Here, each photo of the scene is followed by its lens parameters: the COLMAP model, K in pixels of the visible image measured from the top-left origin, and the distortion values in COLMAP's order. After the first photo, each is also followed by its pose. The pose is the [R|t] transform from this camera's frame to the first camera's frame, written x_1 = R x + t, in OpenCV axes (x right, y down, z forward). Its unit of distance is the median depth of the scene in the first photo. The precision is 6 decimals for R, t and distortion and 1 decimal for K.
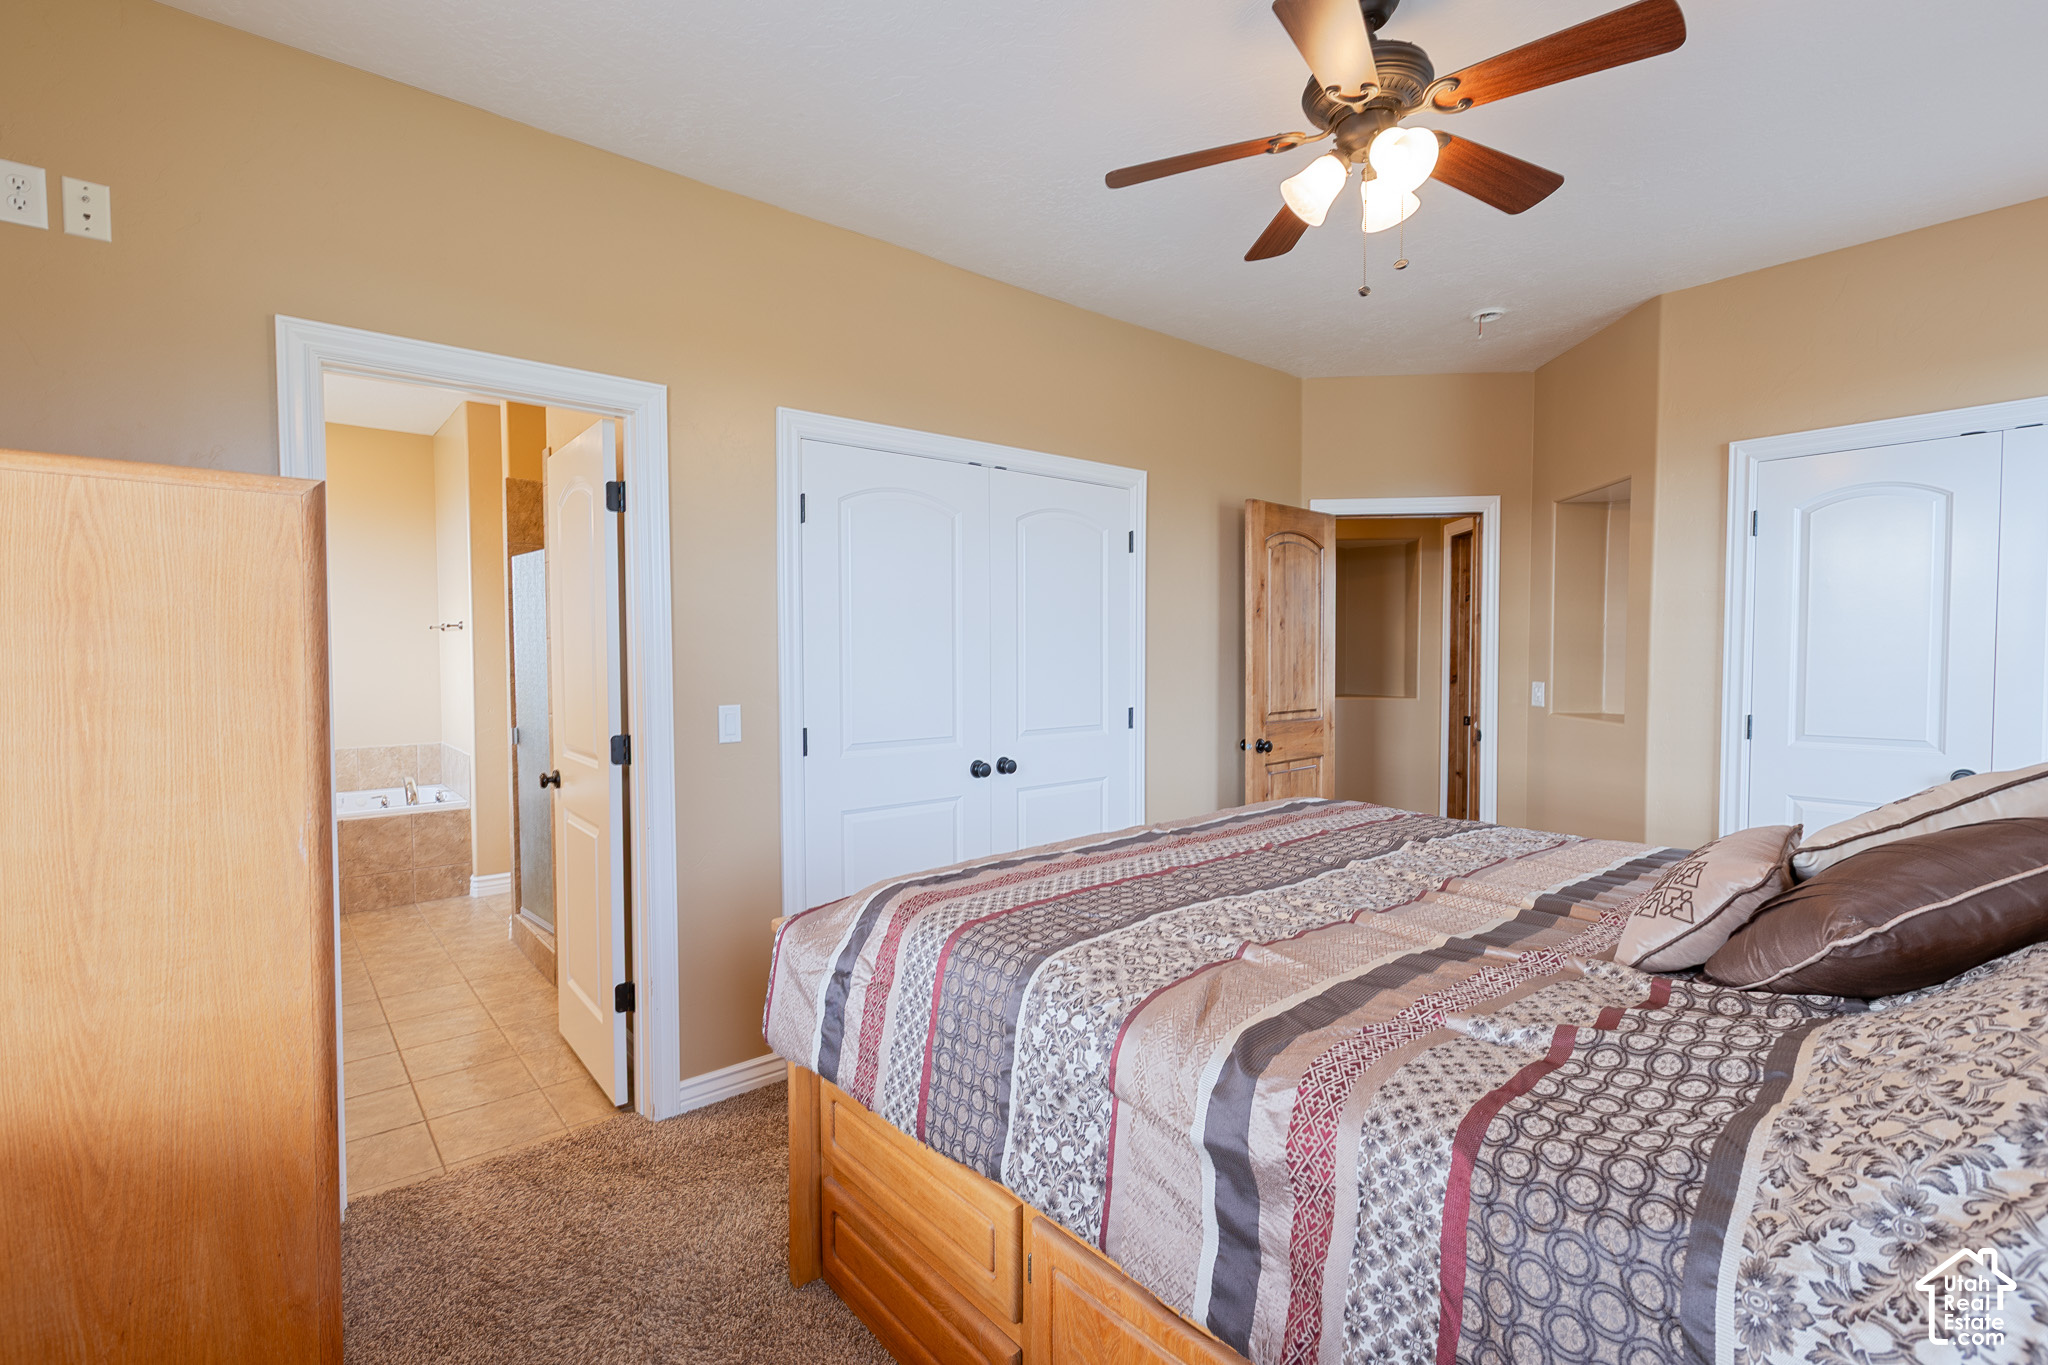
lens RADIAL K [[938.1, 0, 1018.1], [0, 938.1, 688.6], [0, 0, 1]] dist [-0.000081, 0.000061]
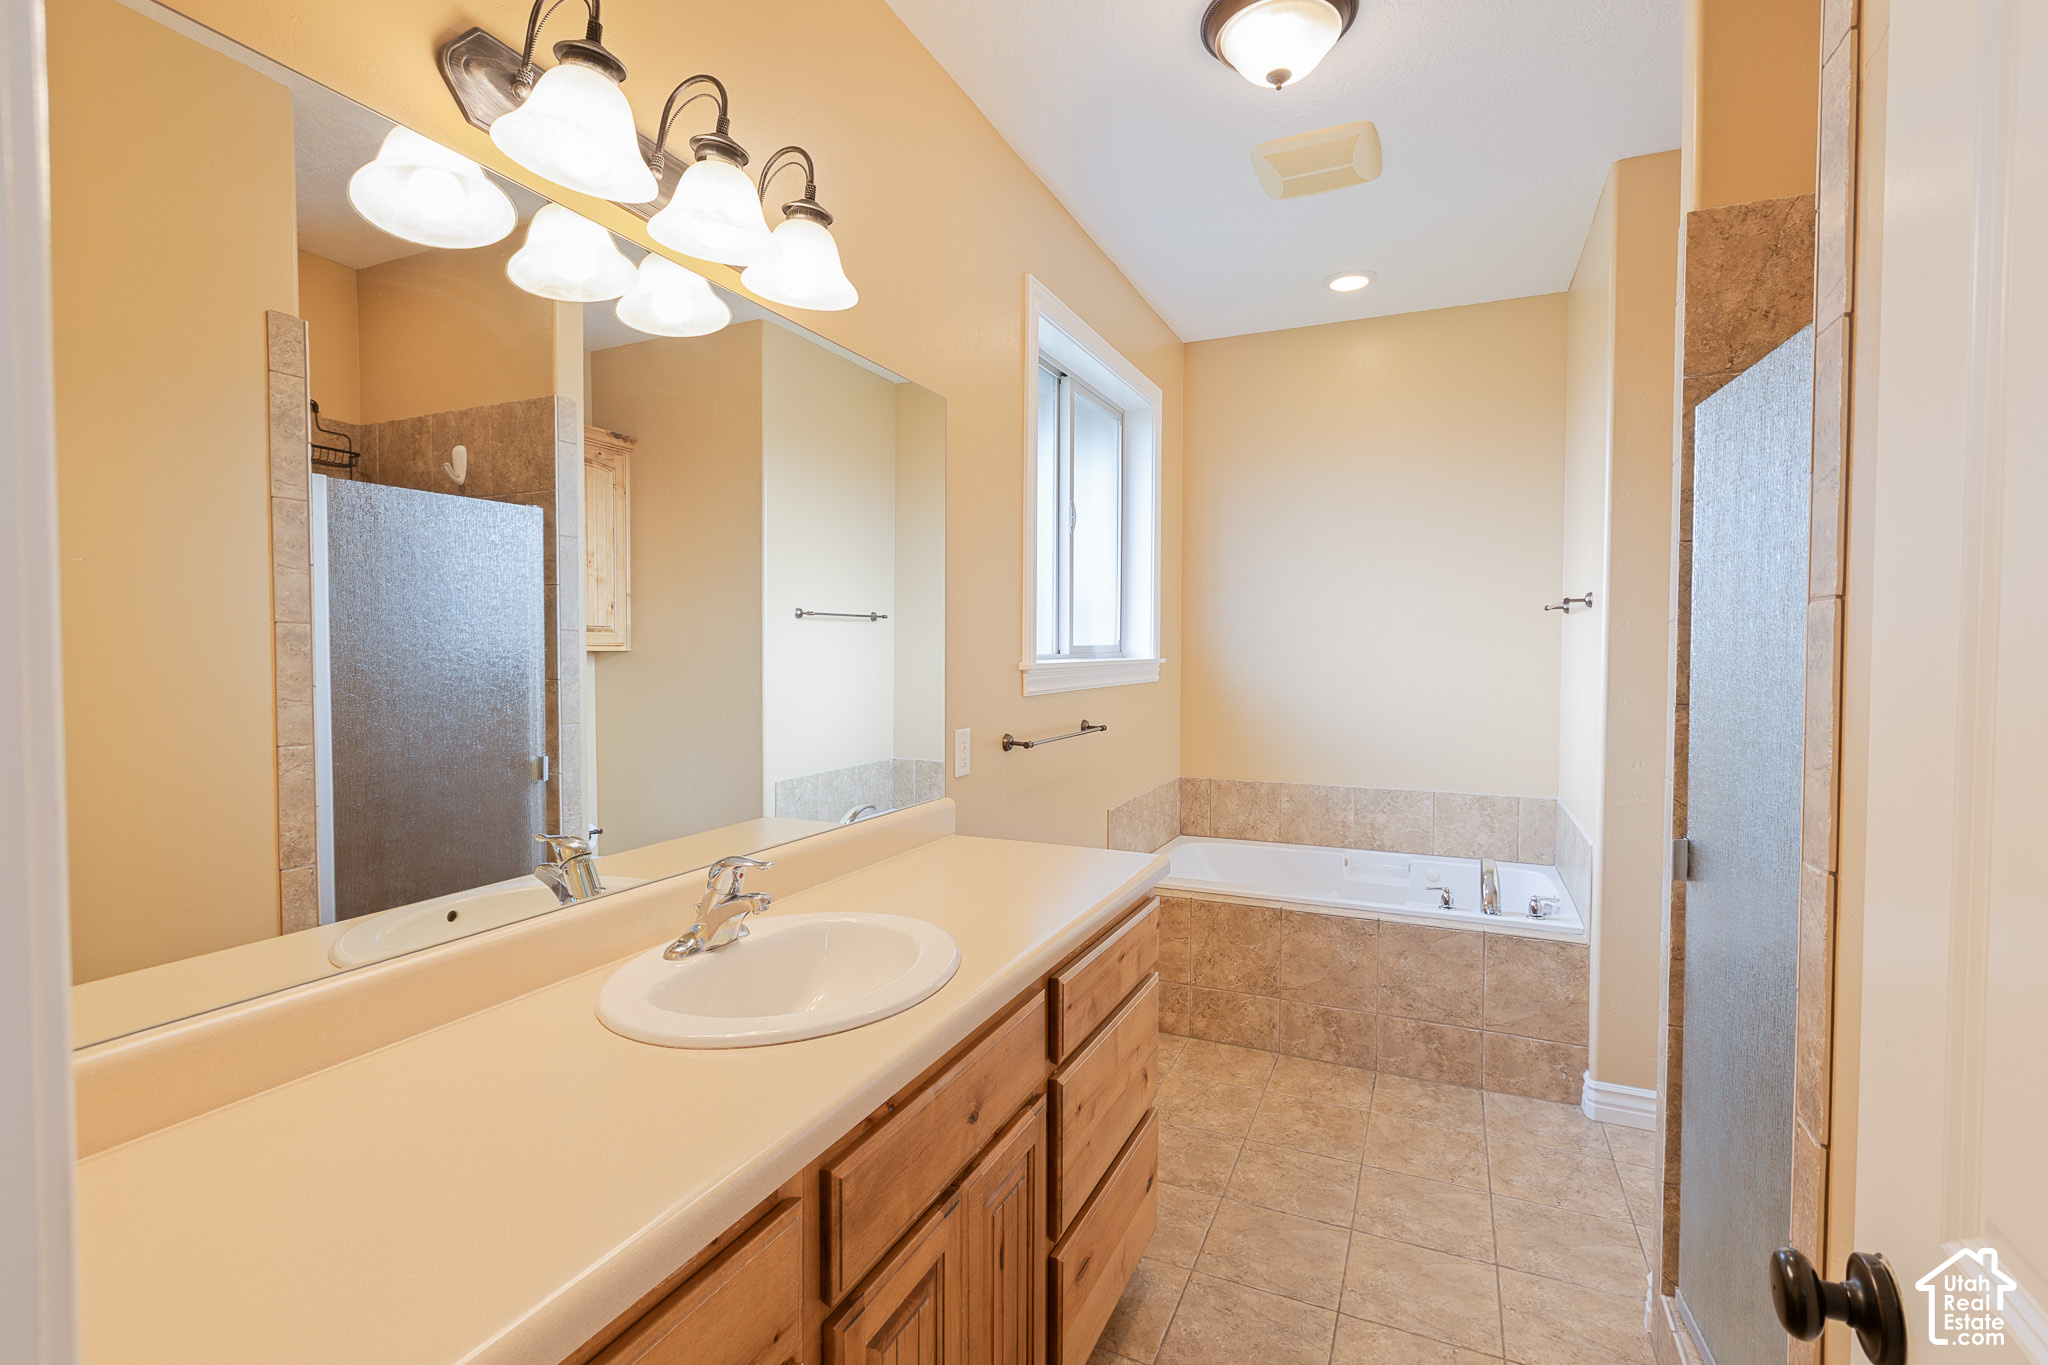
lens RADIAL K [[938.1, 0, 1012.4], [0, 938.1, 679.8], [0, 0, 1]] dist [-0.000081, 0.000061]
pose [[0.429019, 0.029981, -0.902798, -0.260212], [-0.037032, 0.999193, 0.015584, -0.017691], [0.902536, 0.026747, 0.429783, 0.493091]]
